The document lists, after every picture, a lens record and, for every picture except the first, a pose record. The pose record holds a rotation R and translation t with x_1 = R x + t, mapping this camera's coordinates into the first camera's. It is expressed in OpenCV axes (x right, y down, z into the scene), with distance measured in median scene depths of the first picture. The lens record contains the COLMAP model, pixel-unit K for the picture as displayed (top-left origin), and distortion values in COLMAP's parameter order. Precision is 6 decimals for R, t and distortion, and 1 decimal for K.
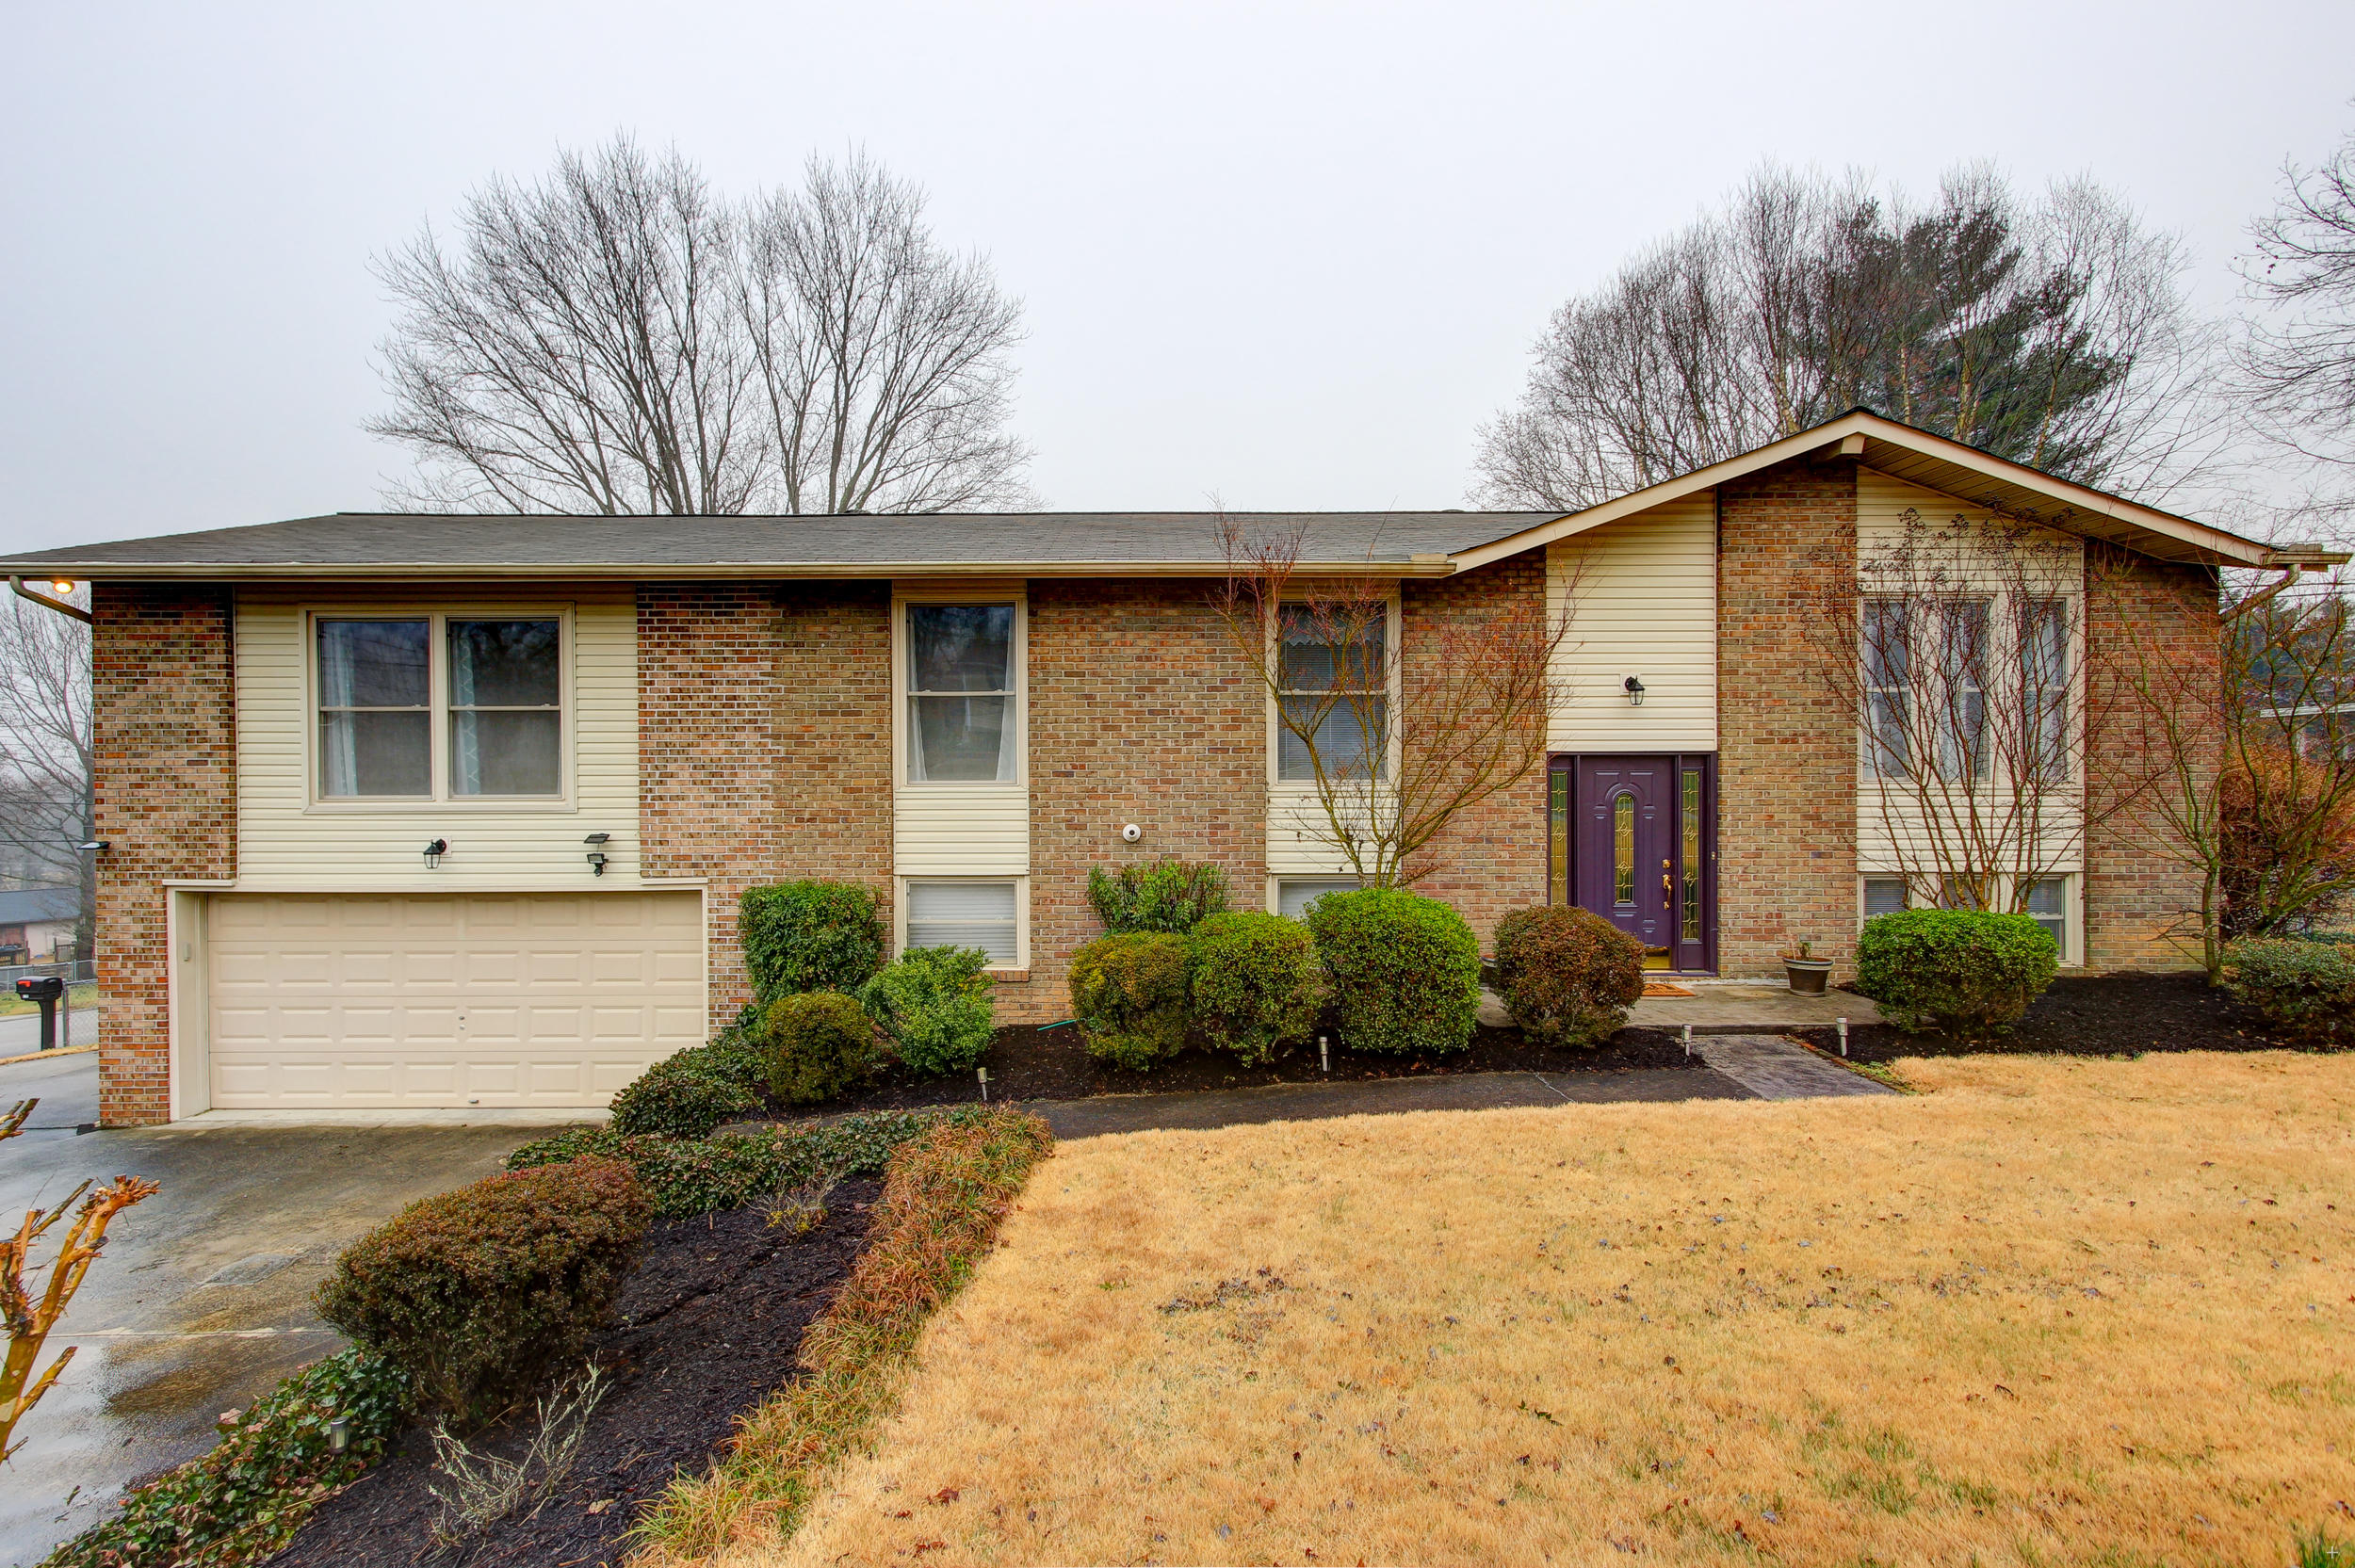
lens RADIAL K [[1089.9, 0, 1167.5], [0, 1089.9, 777.0], [0, 0, 1]] dist [0.002012, 0.000629]
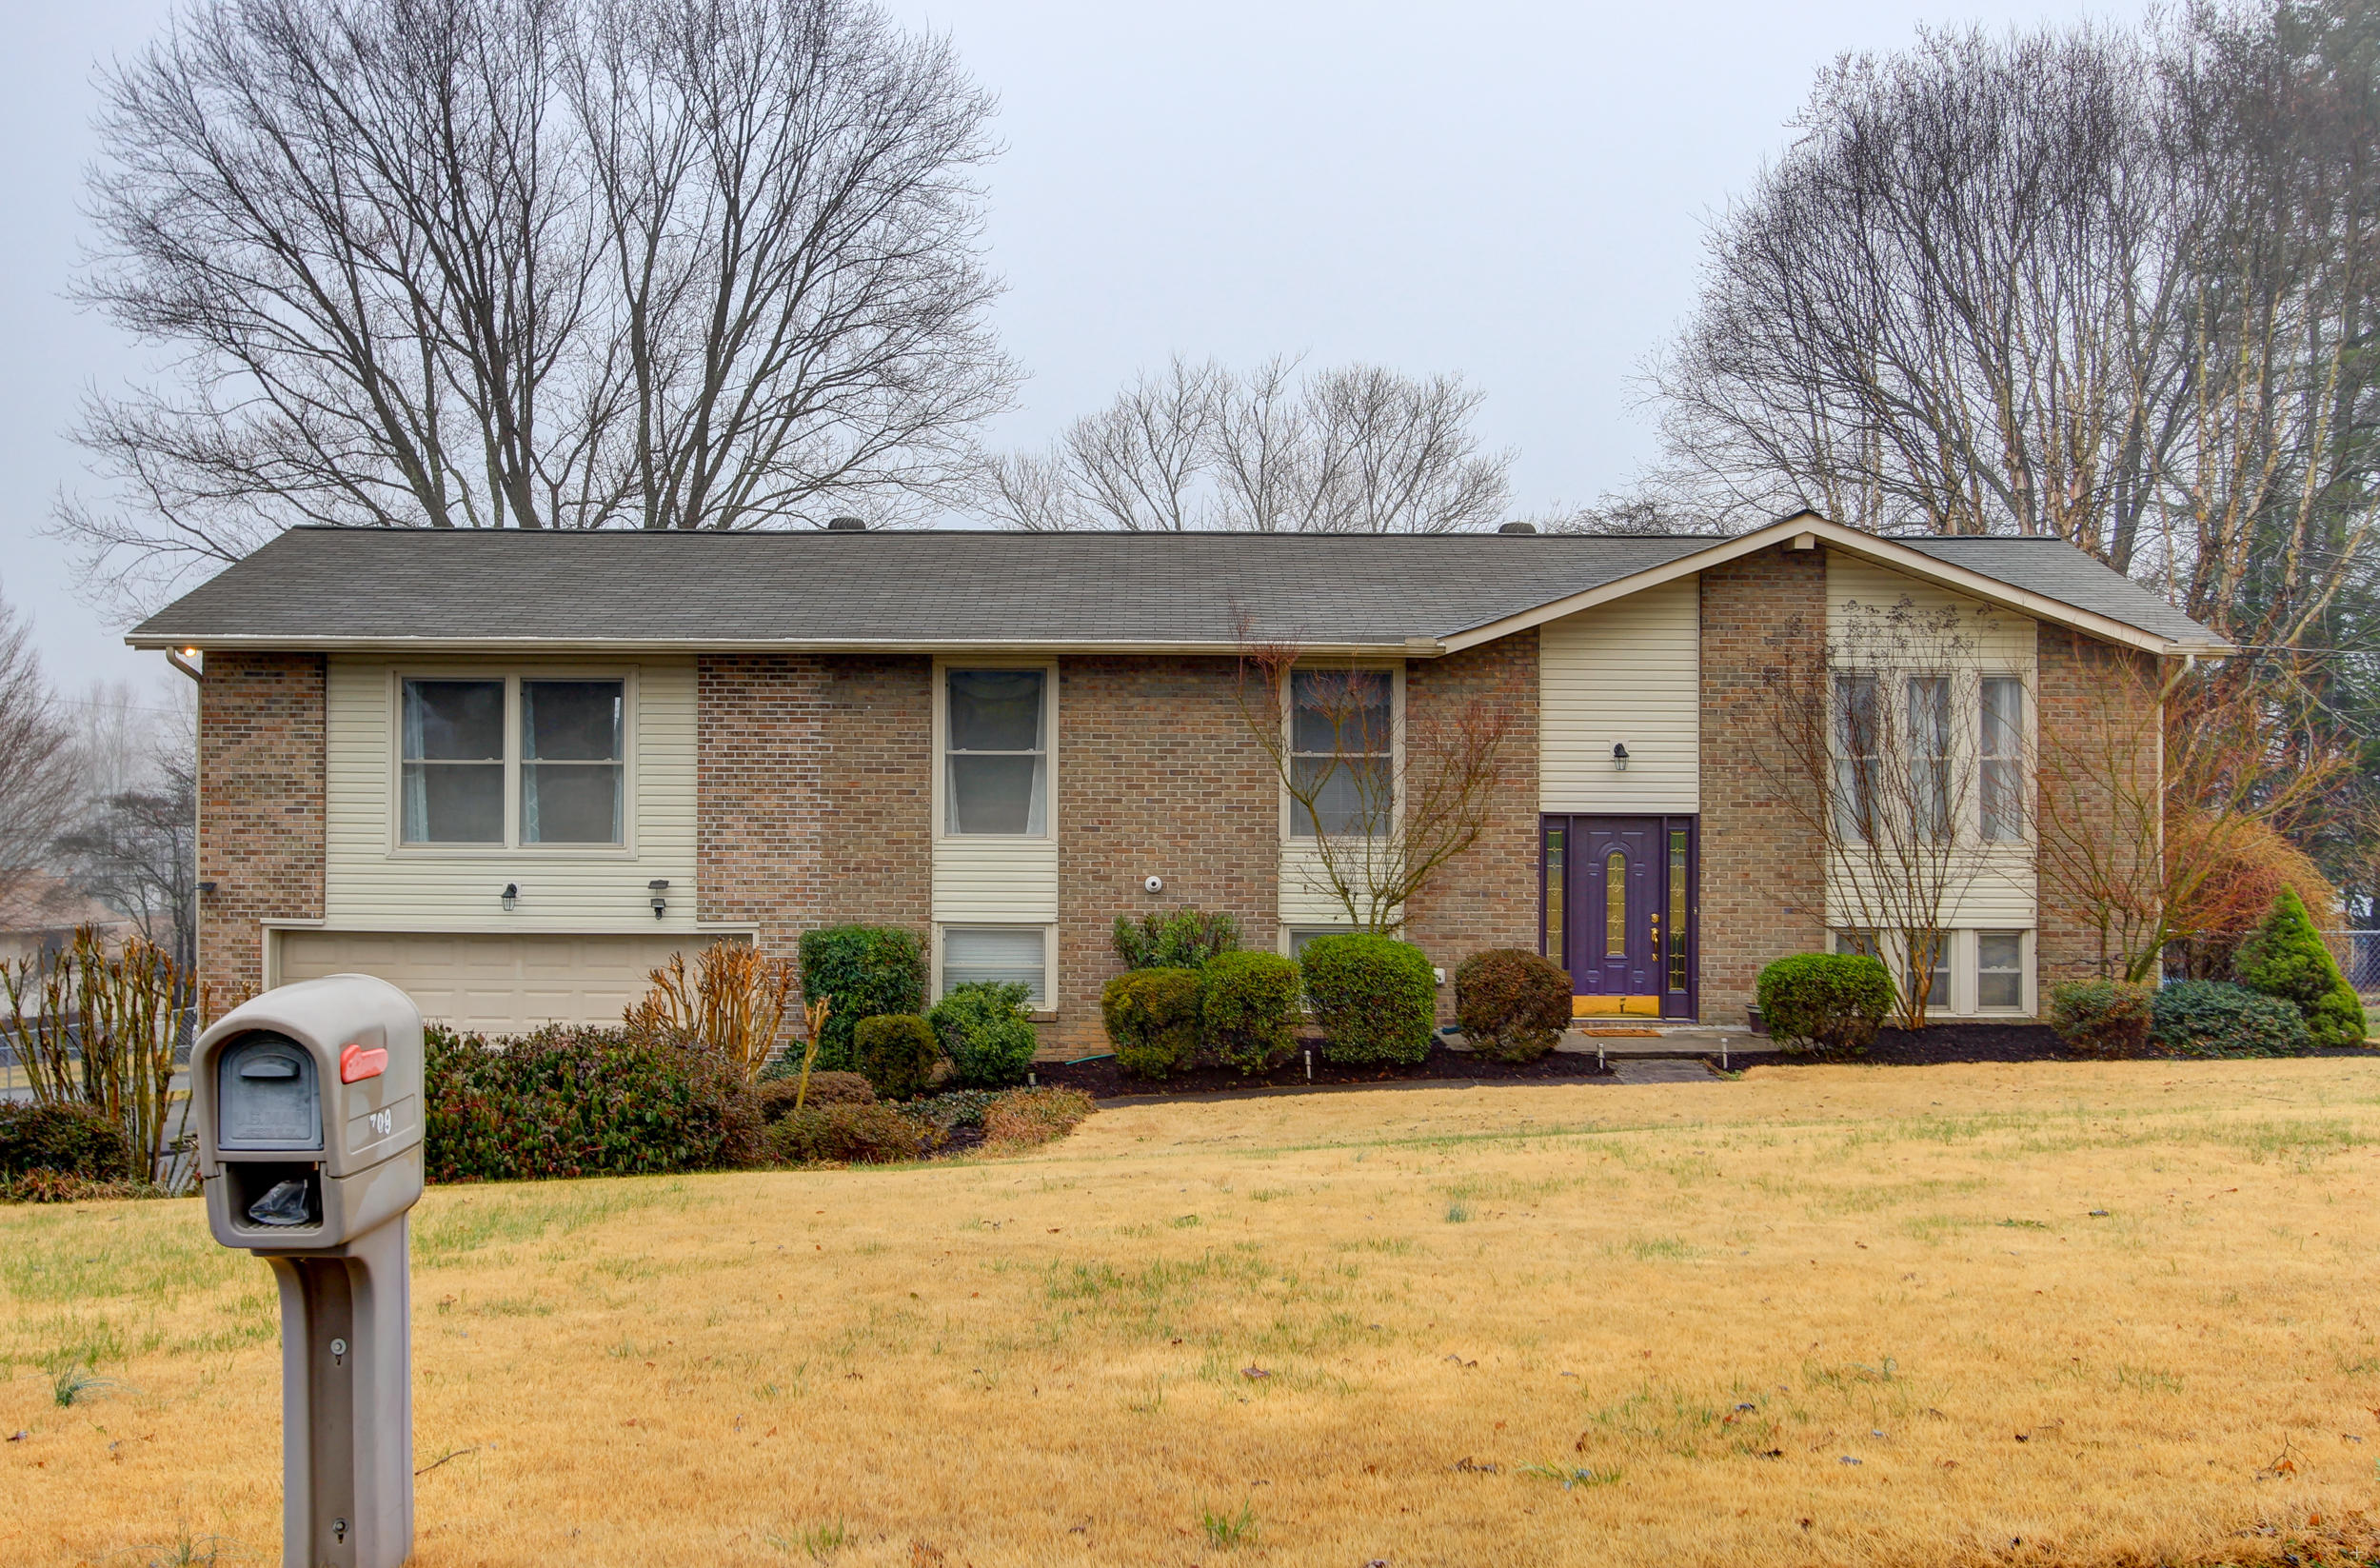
lens RADIAL K [[1528.7, 0, 1197.7], [0, 1528.7, 783.4], [0, 0, 1]] dist [-0.009791, -0.000124]
pose [[0.999953, 0.009657, -0.000987, 0.011553], [-0.009670, 0.999846, -0.014625, -0.026747], [0.000846, 0.014633, 0.999893, -0.513022]]
